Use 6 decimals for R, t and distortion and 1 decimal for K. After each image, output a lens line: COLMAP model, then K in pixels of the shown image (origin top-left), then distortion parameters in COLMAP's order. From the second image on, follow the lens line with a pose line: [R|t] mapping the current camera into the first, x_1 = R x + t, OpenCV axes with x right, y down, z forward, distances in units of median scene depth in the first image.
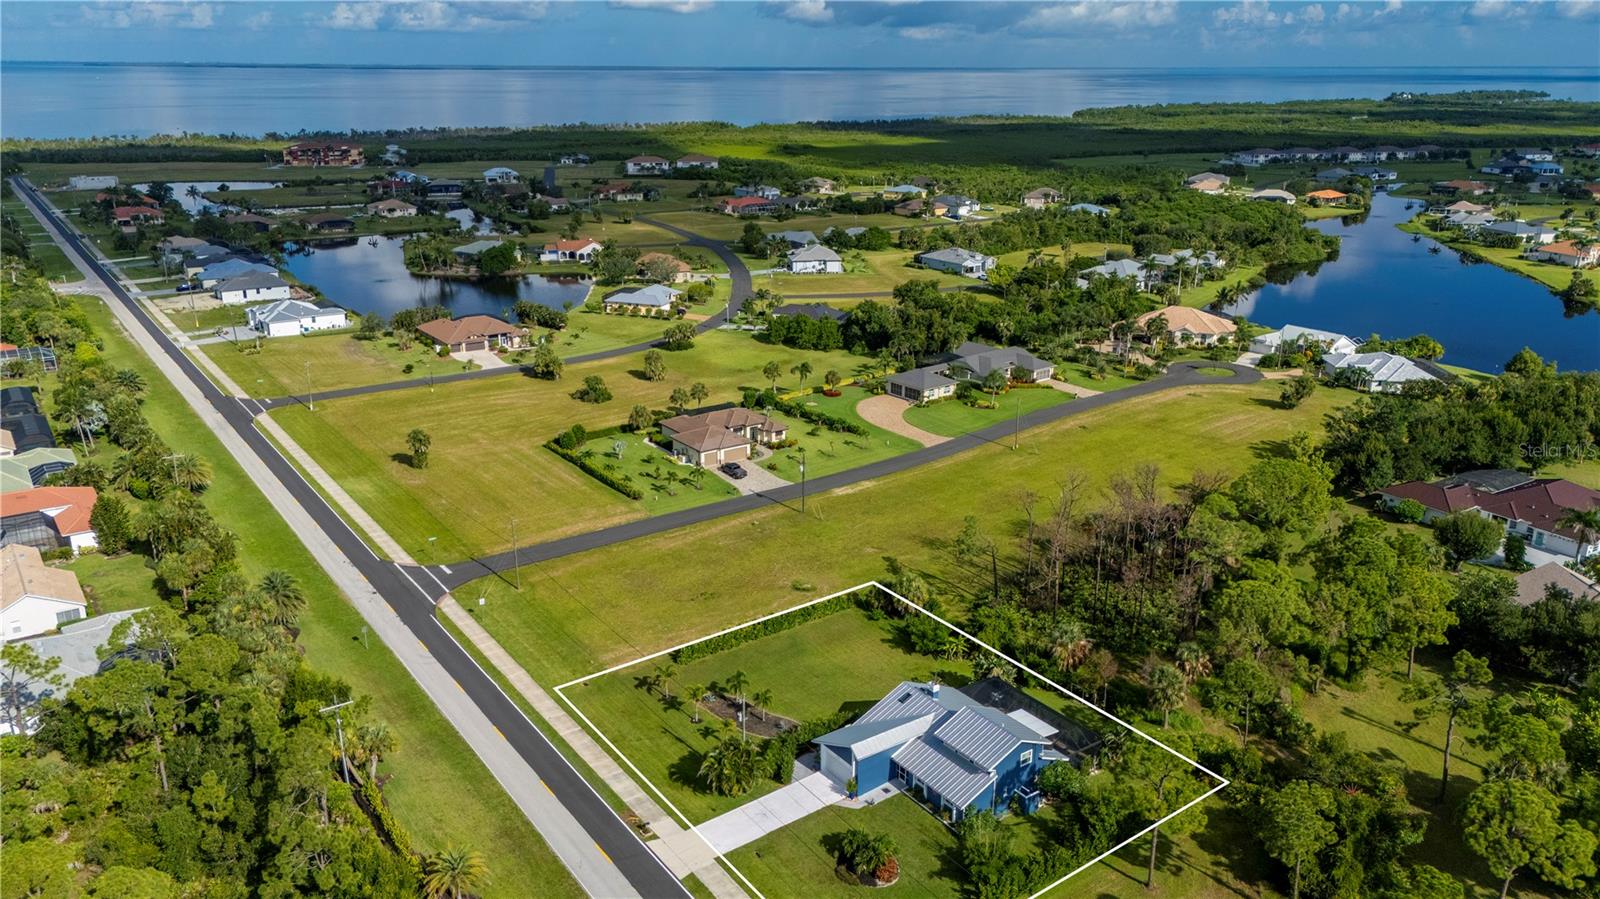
lens RADIAL K [[1153.4, 0, 810.1], [0, 1153.4, 452.4], [0, 0, 1]] dist [0.088244, -0.106473]
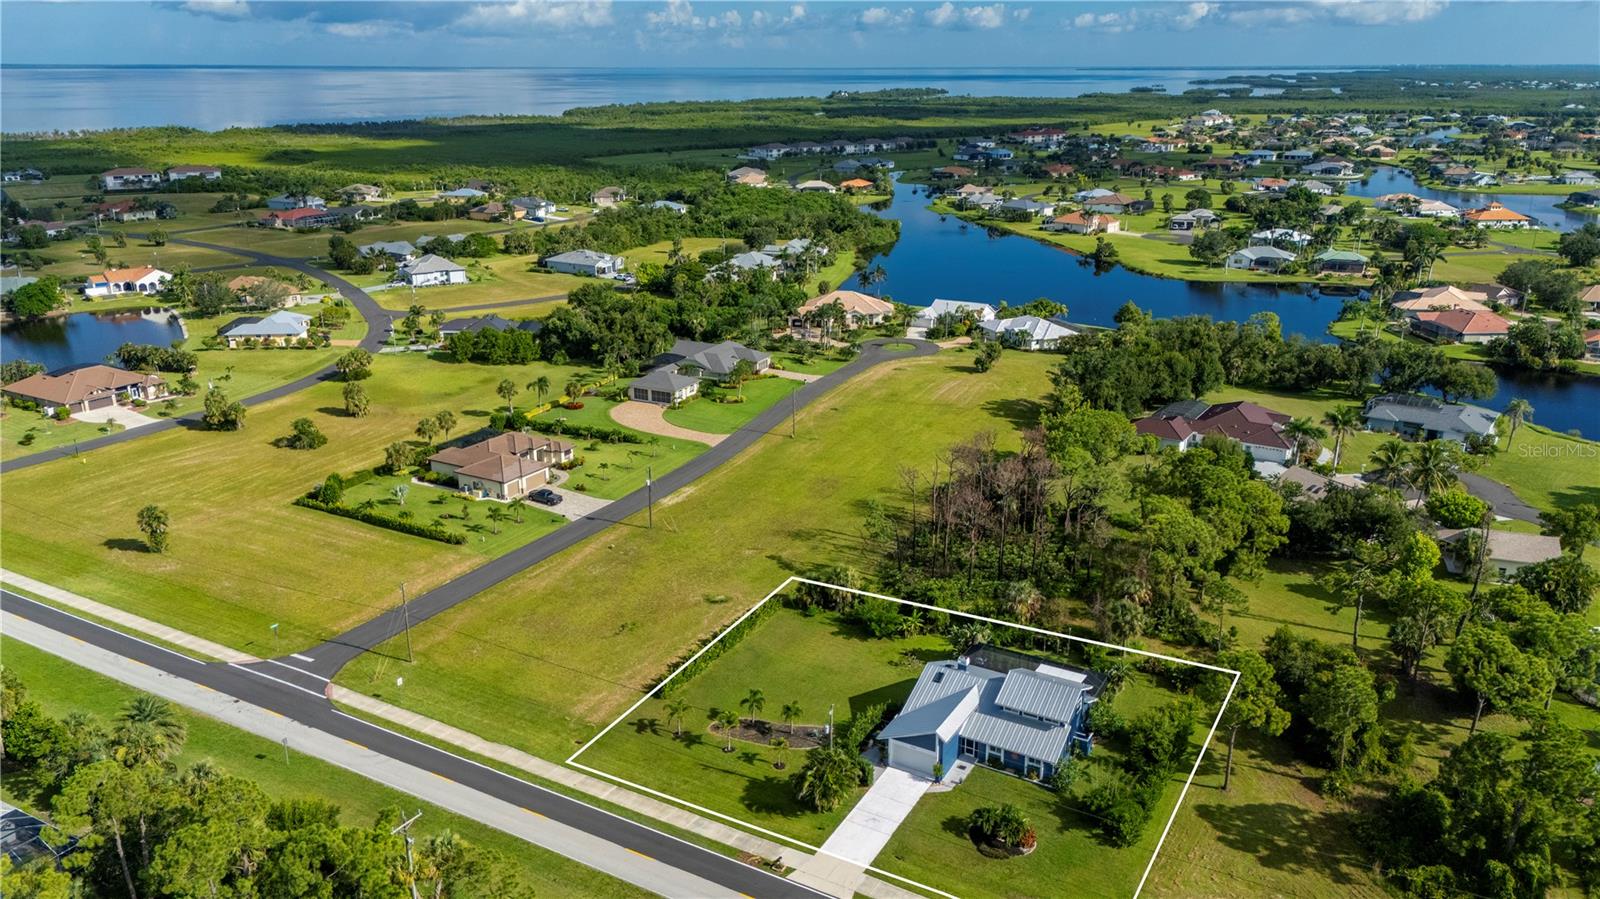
lens RADIAL K [[1153.4, 0, 810.1], [0, 1153.4, 452.4], [0, 0, 1]] dist [0.088244, -0.106473]
pose [[0.910661, -0.134580, 0.390621, -0.180763], [0.134364, 0.990536, 0.028022, -0.013760], [-0.390695, 0.026966, 0.920125, 0.042309]]
